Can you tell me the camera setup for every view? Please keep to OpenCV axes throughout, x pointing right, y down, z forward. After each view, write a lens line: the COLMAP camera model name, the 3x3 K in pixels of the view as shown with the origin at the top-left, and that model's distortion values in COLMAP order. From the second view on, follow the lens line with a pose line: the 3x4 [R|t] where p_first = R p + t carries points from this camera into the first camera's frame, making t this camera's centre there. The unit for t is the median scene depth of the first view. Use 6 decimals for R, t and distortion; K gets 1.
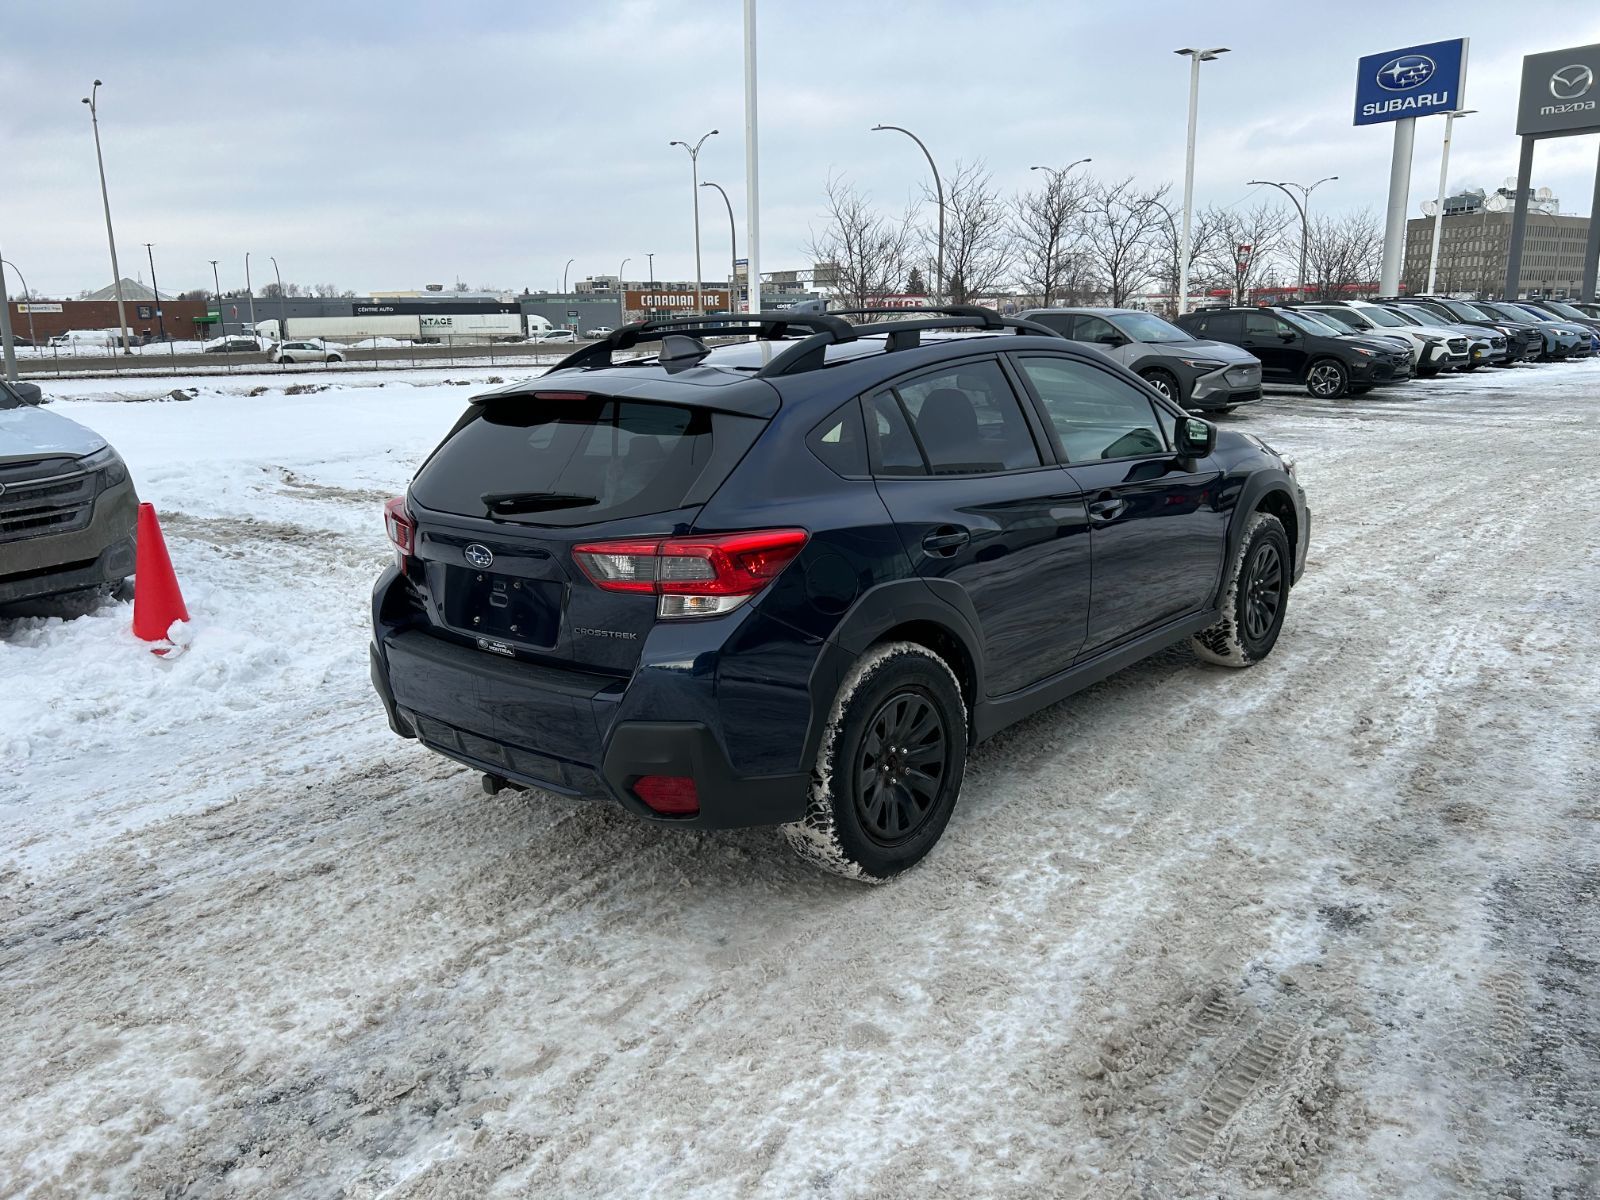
lens RADIAL K [[1201.9, 0, 795.3], [0, 1201.9, 602.2], [0, 0, 1]] dist [0.047584, -0.052819]
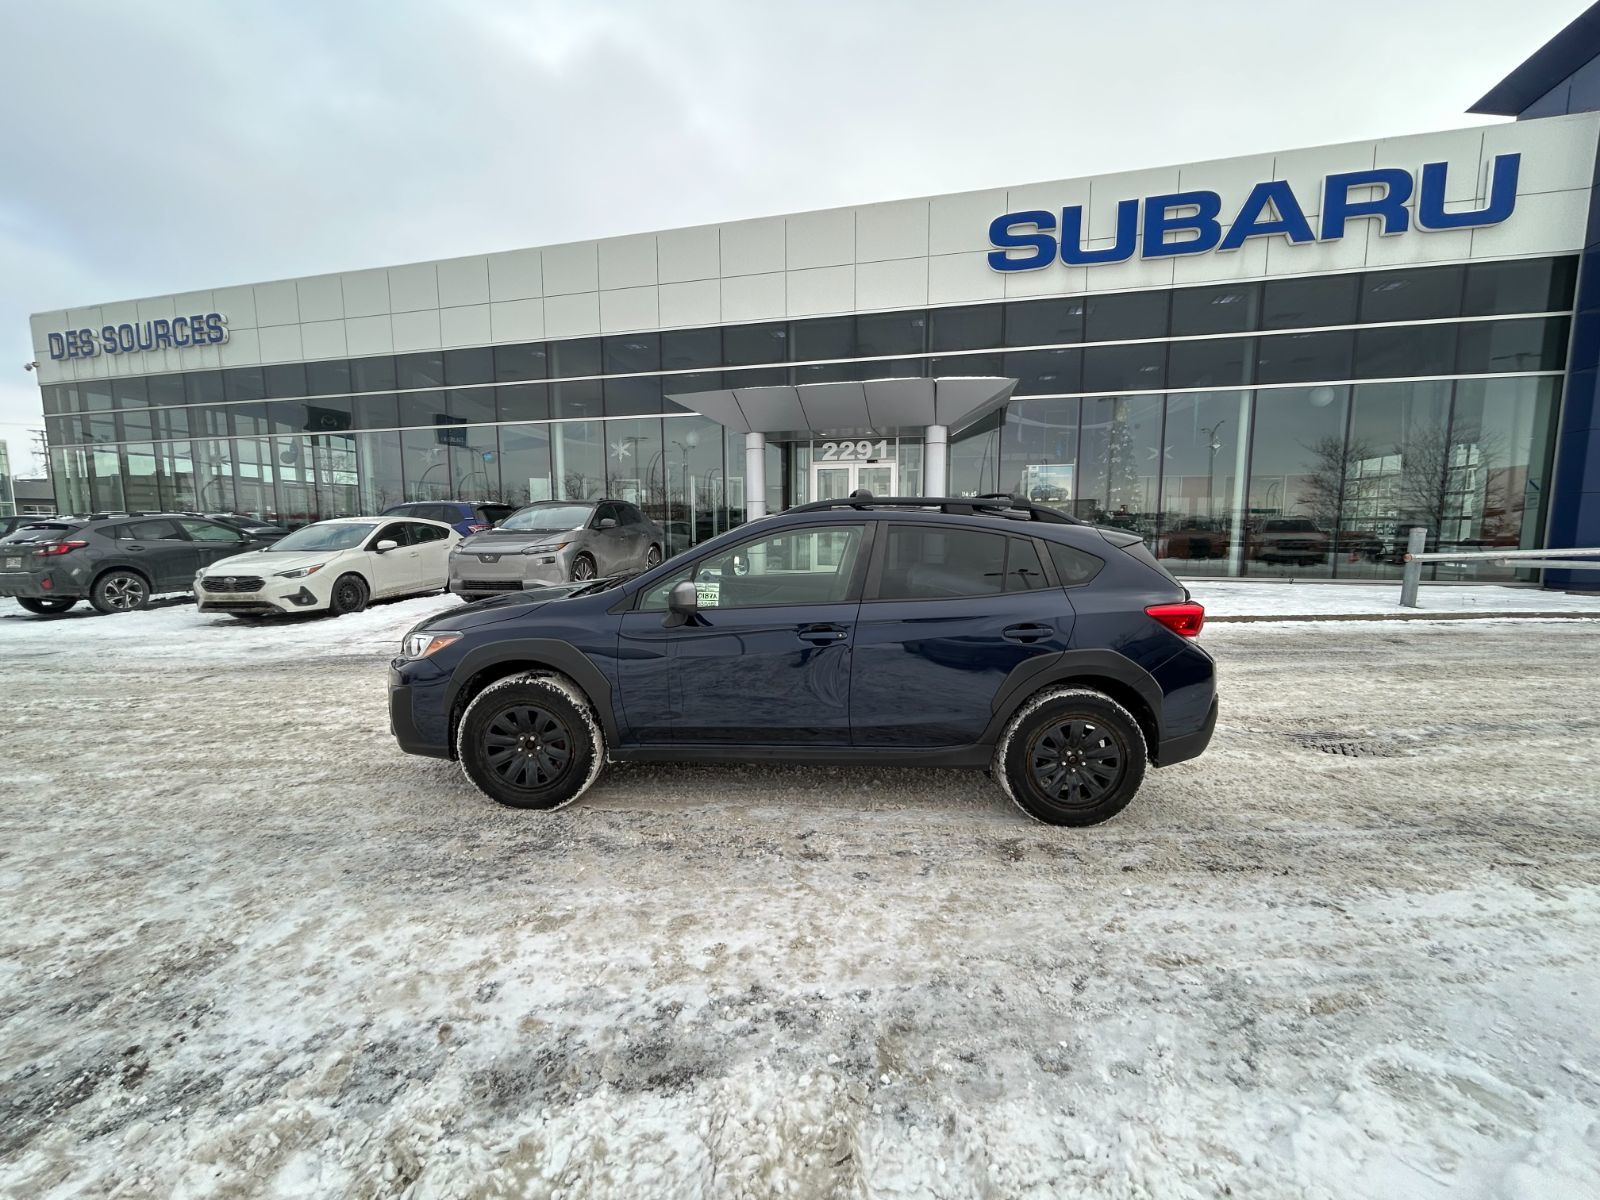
lens RADIAL K [[646.4, 0, 800.3], [0, 646.4, 599.1], [0, 0, 1]] dist [0.002274, -0.001190]
pose [[-0.639821, -0.068898, 0.765429, -0.584729], [0.189527, 0.951066, 0.244033, -0.351864], [-0.744787, 0.301207, -0.595455, 1.707121]]
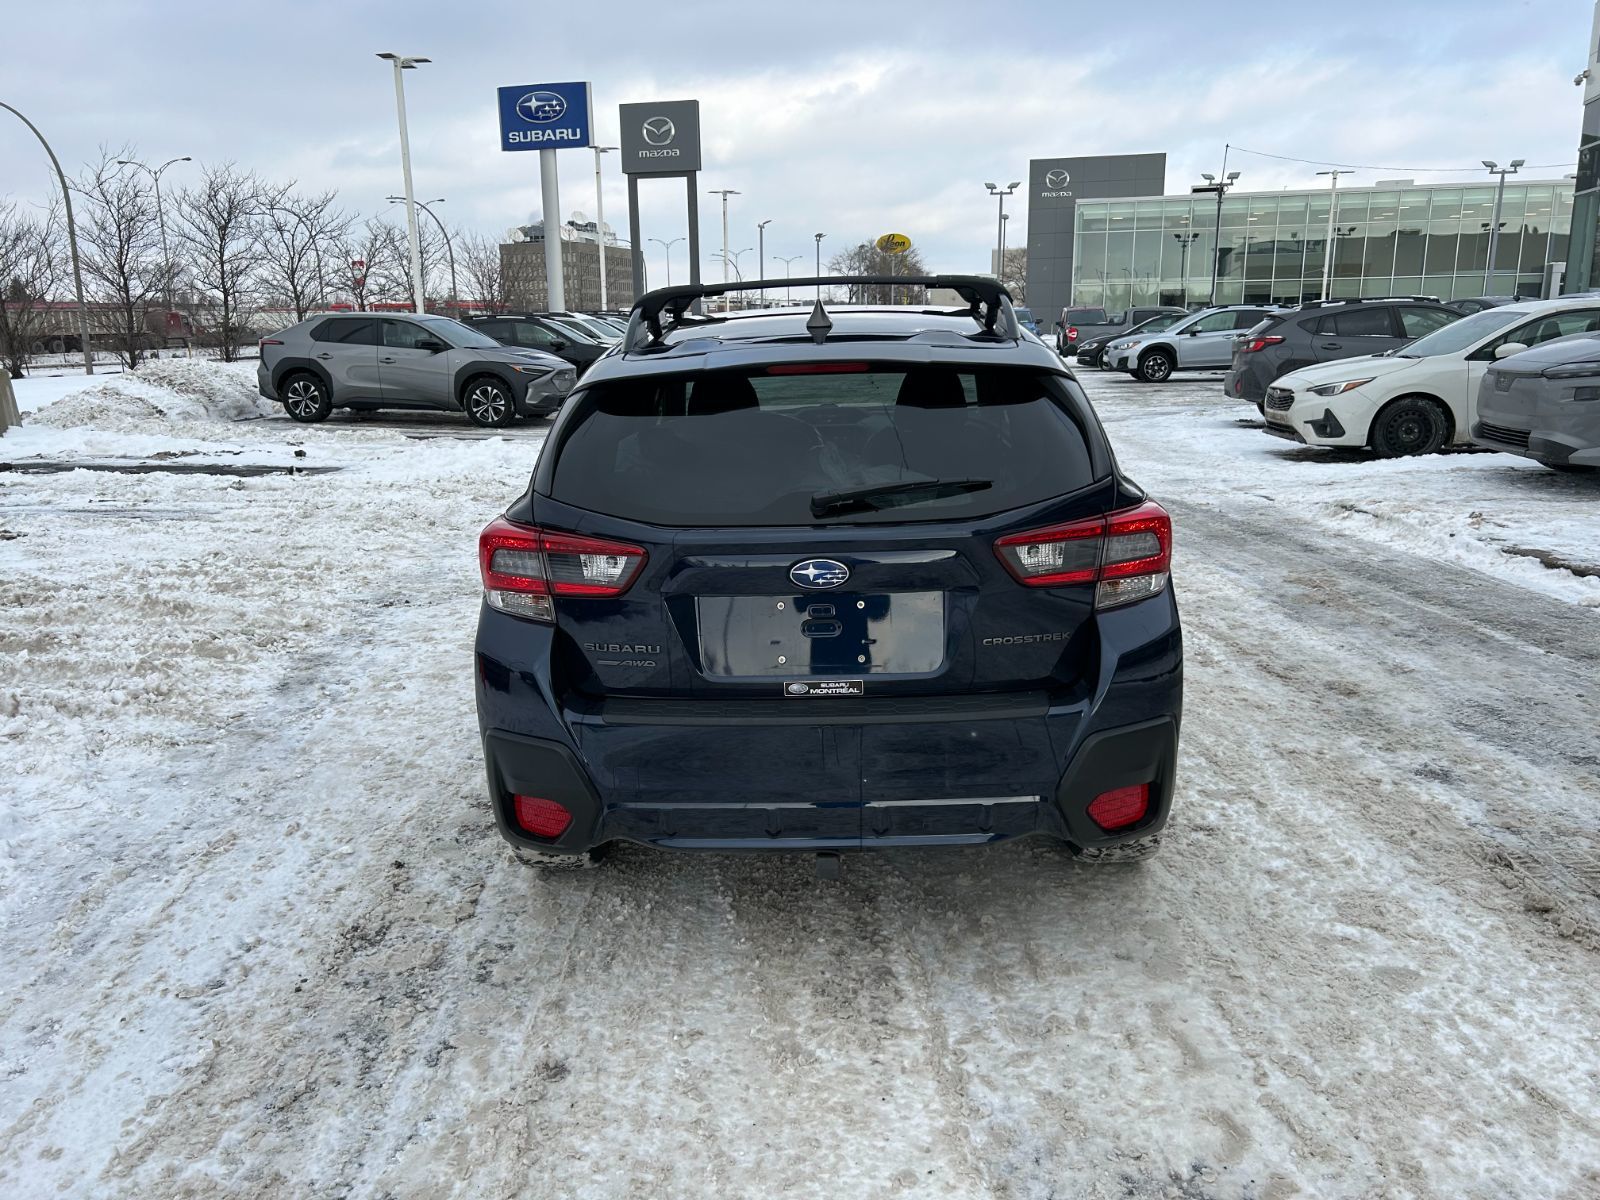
lens RADIAL K [[1201.9, 0, 797.4], [0, 1201.9, 603.9], [0, 0, 1]] dist [0.047584, -0.052819]
pose [[0.770699, -0.138281, 0.622014, -0.596077], [0.145043, 0.988614, 0.040067, -0.041144], [-0.620472, 0.059340, 0.781980, 0.324214]]
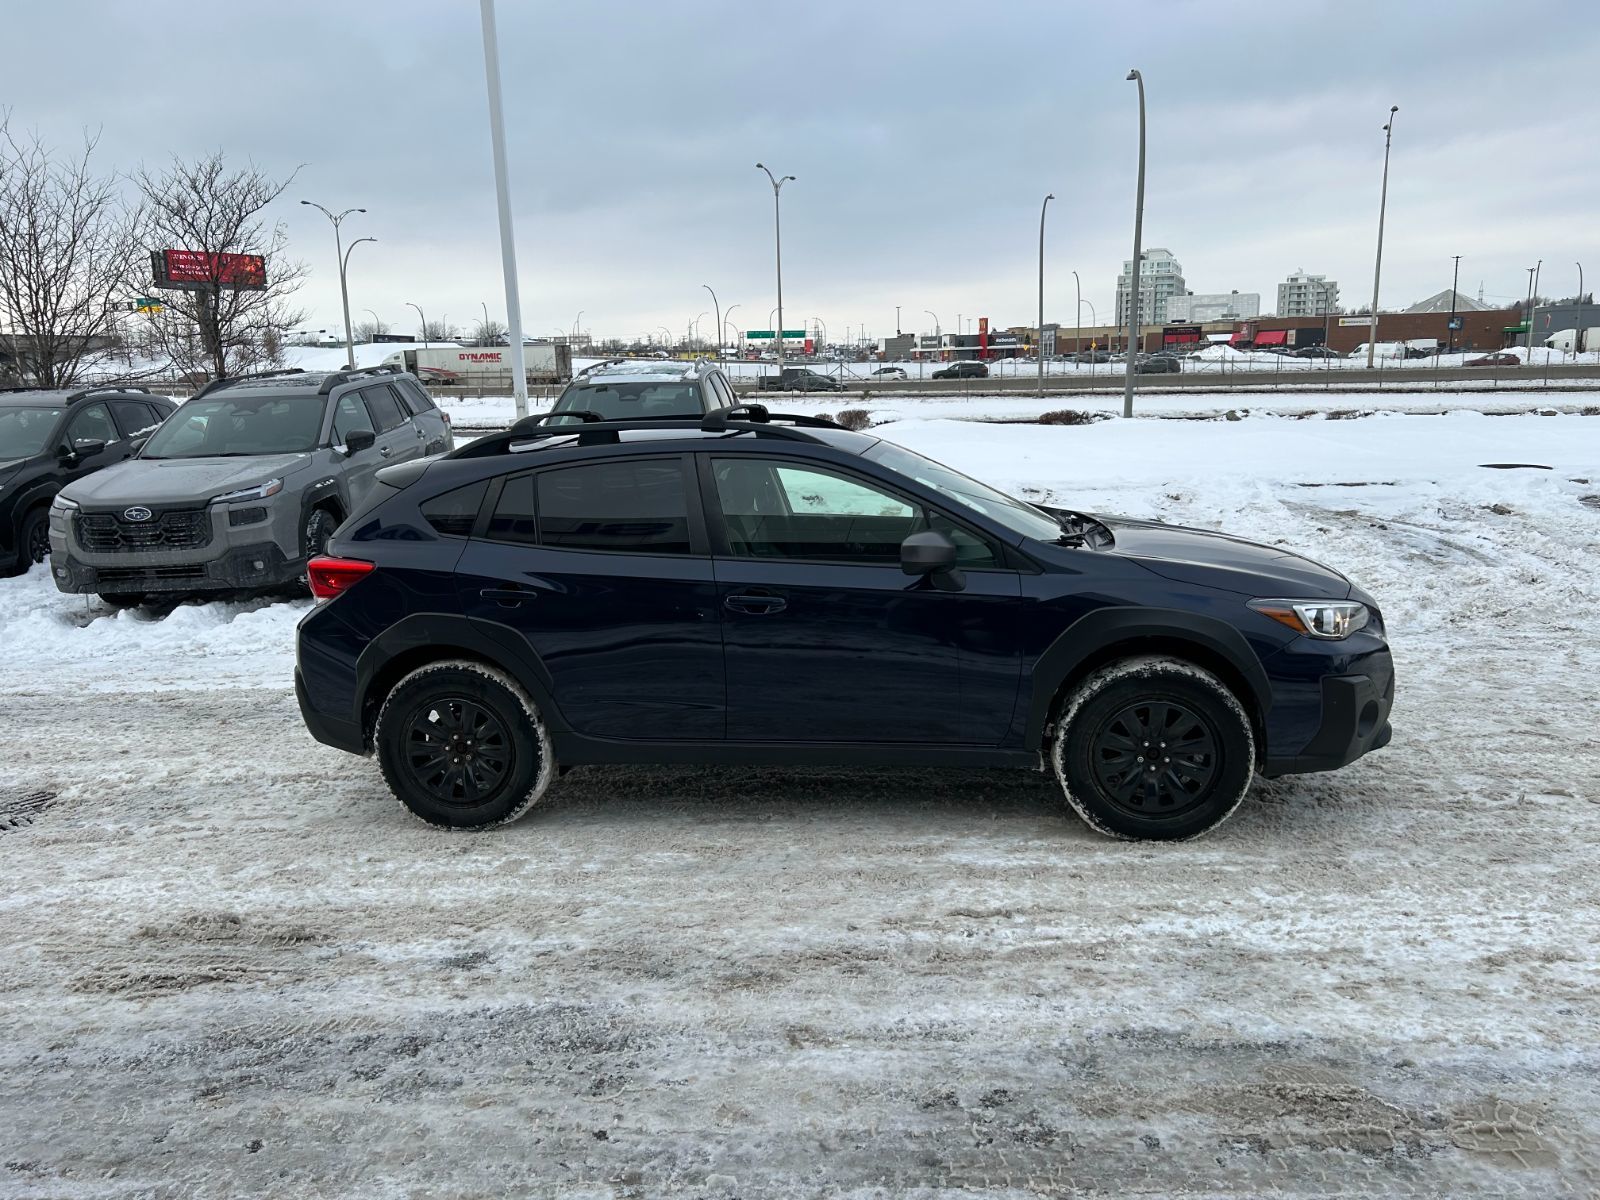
lens RADIAL K [[1201.9, 0, 806.9], [0, 1201.9, 602.9], [0, 0, 1]] dist [0.047584, -0.052819]
pose [[0.557389, 0.172069, -0.812225, 1.146702], [-0.177300, 0.980390, 0.086023, -0.177454], [0.811099, 0.096059, 0.576966, 0.423873]]
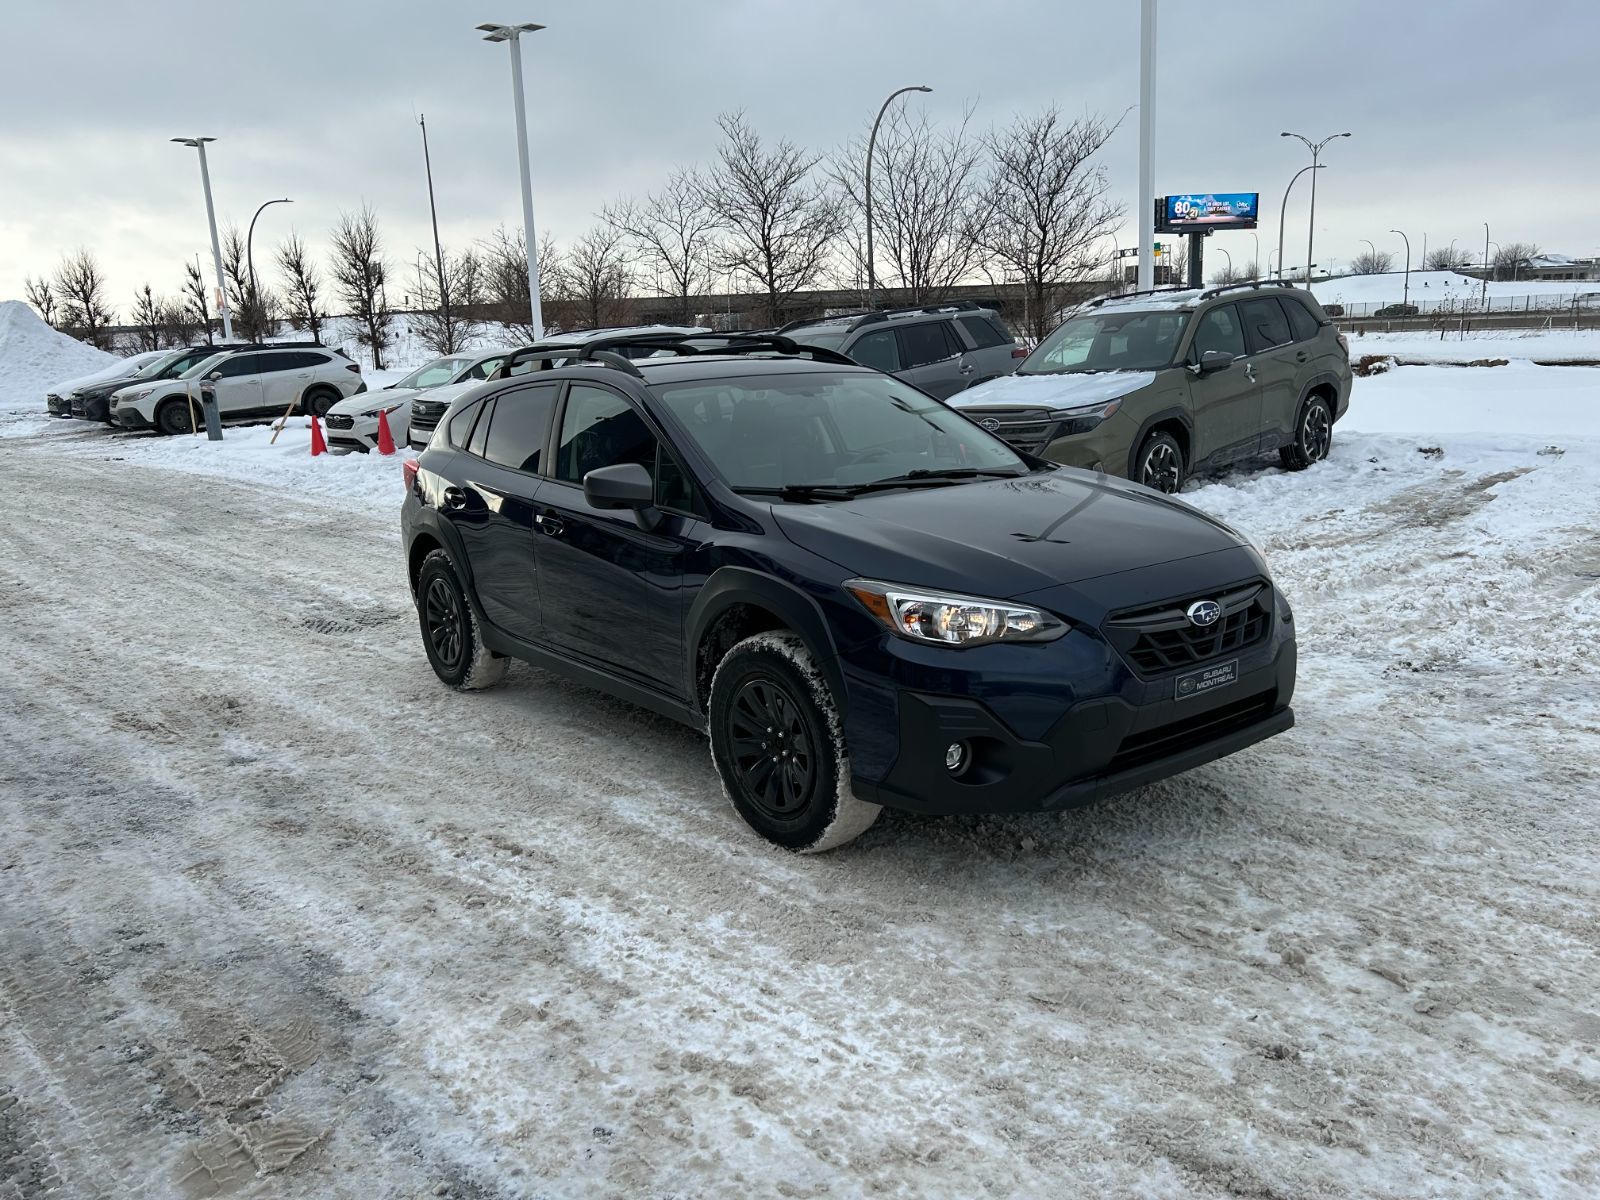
lens RADIAL K [[1201.9, 0, 792.6], [0, 1201.9, 604.5], [0, 0, 1]] dist [0.047584, -0.052819]
pose [[-0.187329, 0.244839, -0.951295, 1.309637], [-0.175278, 0.944565, 0.277623, -0.360330], [0.966533, 0.218748, -0.134029, 1.389543]]
